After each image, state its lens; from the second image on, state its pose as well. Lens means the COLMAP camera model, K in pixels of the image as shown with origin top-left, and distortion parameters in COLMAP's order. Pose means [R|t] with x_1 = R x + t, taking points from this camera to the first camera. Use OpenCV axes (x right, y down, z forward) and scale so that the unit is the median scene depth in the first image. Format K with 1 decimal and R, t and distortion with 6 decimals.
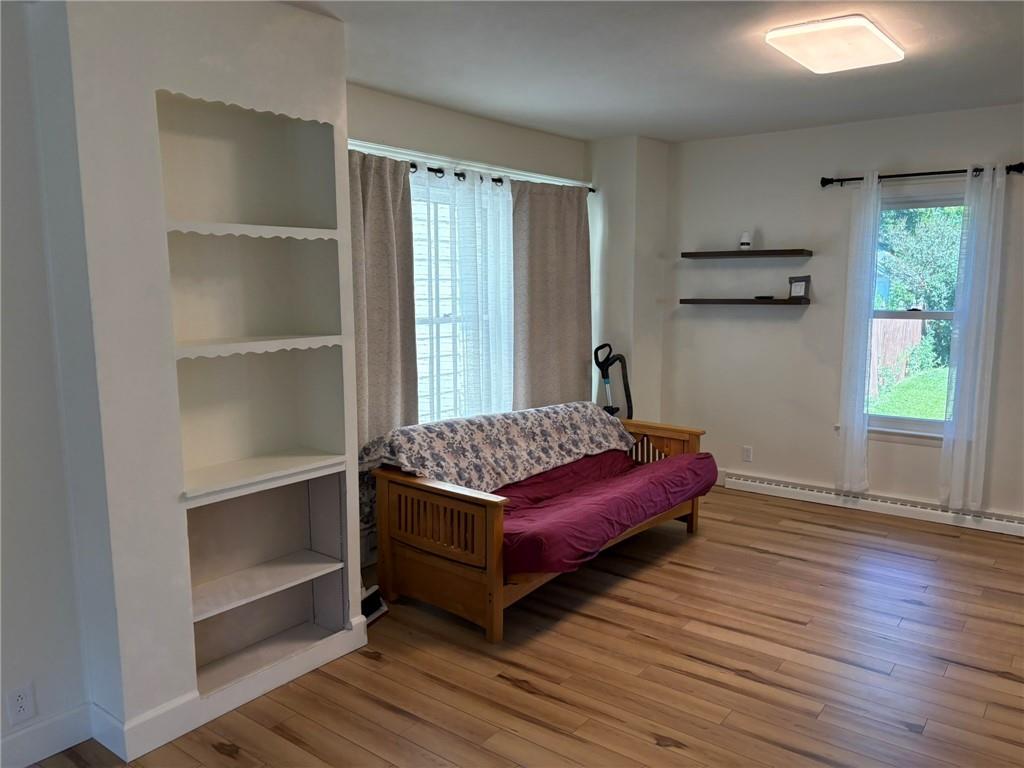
lens RADIAL K [[777.0, 0, 513.4], [0, 777.0, 389.8], [0, 0, 1]] dist [0.050541, -0.048000]
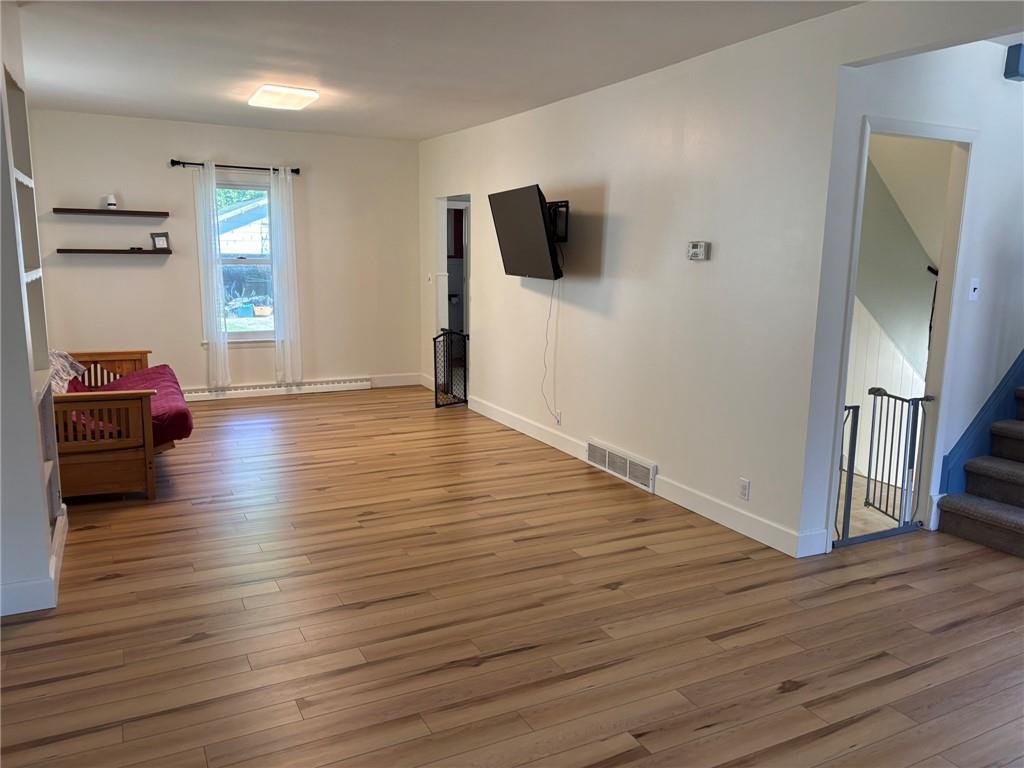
lens RADIAL K [[777.0, 0, 511.6], [0, 777.0, 393.3], [0, 0, 1]] dist [0.050541, -0.048000]
pose [[0.442335, -0.153931, 0.883541, -0.606117], [0.110500, 0.987008, 0.116637, 0.034586], [-0.890017, 0.046039, 0.453597, -0.117346]]
